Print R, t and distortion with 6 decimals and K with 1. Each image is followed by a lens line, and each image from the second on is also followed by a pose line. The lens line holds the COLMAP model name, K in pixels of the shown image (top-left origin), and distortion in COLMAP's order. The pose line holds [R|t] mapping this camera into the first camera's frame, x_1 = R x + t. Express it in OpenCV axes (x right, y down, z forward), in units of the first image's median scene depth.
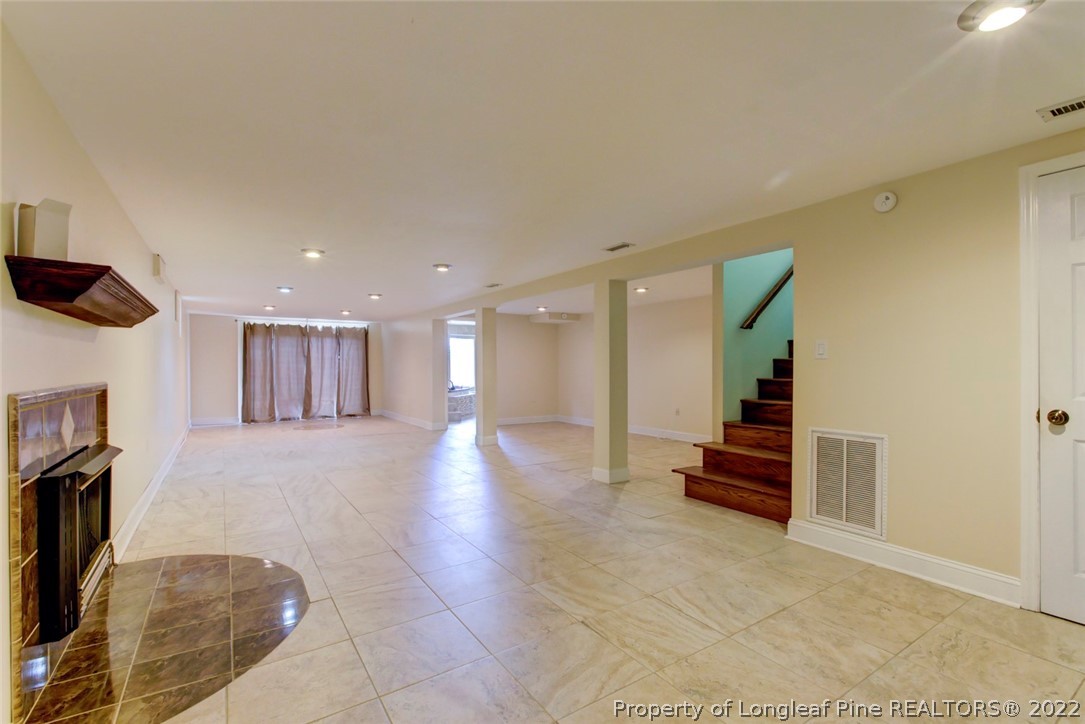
lens RADIAL K [[489.1, 0, 547.3], [0, 489.1, 363.4], [0, 0, 1]] dist [-0.005445, 0.000876]
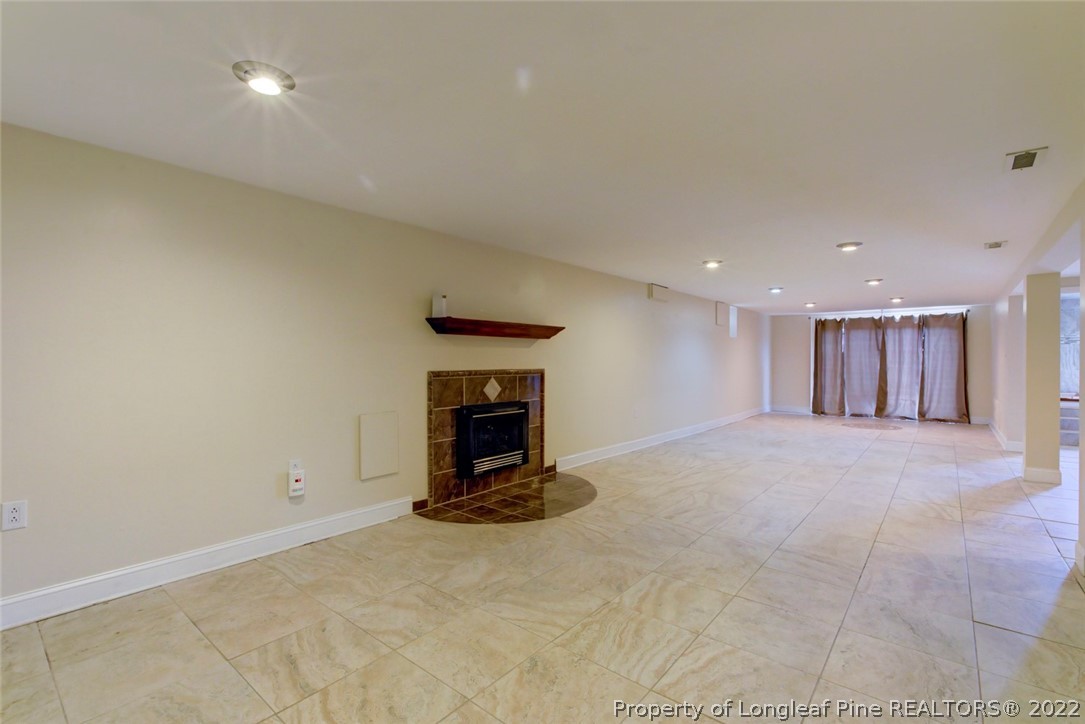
lens RADIAL K [[489.1, 0, 537.6], [0, 489.1, 365.2], [0, 0, 1]] dist [-0.005445, 0.000876]
pose [[0.284407, 0.013666, -0.958606, 0.219869], [0.002266, 0.999886, 0.014927, -0.001226], [0.958701, -0.006418, 0.284344, 0.115616]]
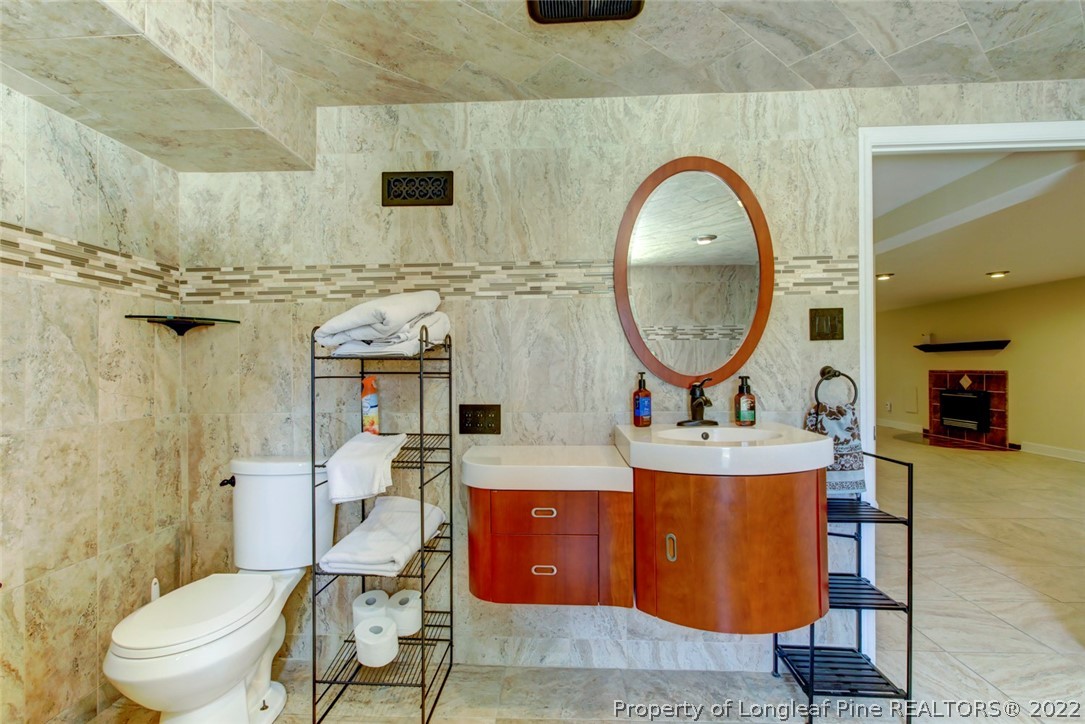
lens RADIAL K [[489.1, 0, 539.4], [0, 489.1, 364.7], [0, 0, 1]] dist [-0.005445, 0.000876]
pose [[-0.806952, 0.011192, 0.590511, -0.112697], [0.004843, 0.999912, -0.012332, 0.006489], [-0.590598, -0.007092, -0.806935, 1.142863]]
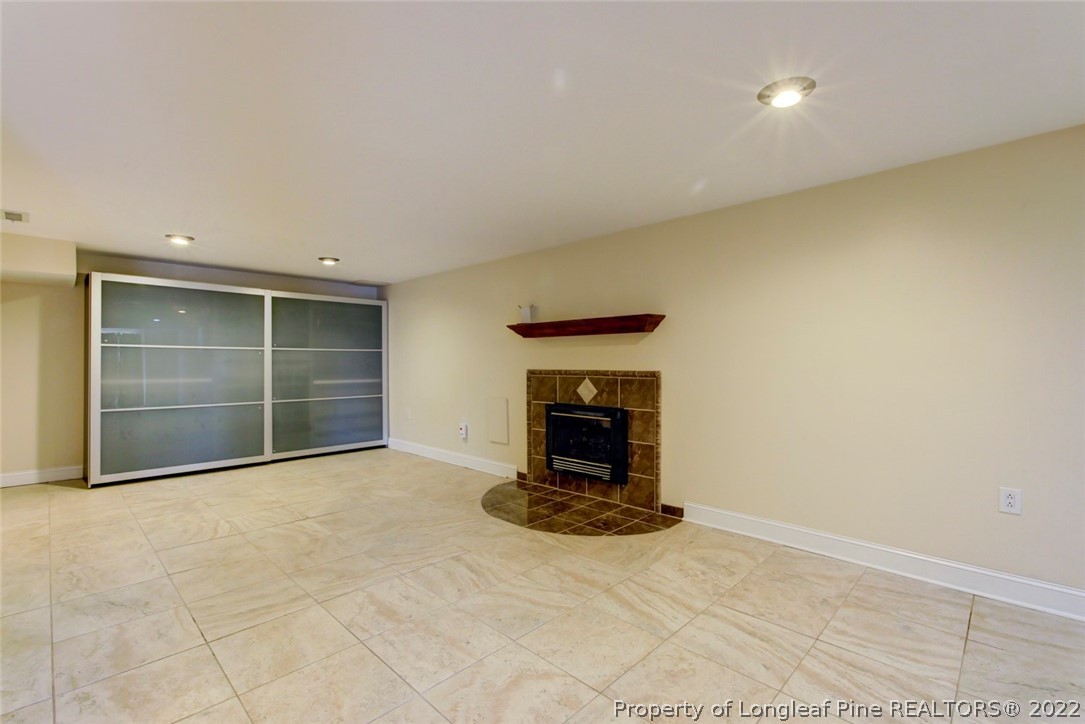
lens RADIAL K [[489.1, 0, 545.2], [0, 489.1, 360.5], [0, 0, 1]] dist [-0.005445, 0.000876]
pose [[-0.977523, 0.004873, -0.210775, -0.076562], [0.006465, 0.999956, -0.006865, 0.003504], [0.210732, -0.008073, -0.977511, 0.583642]]
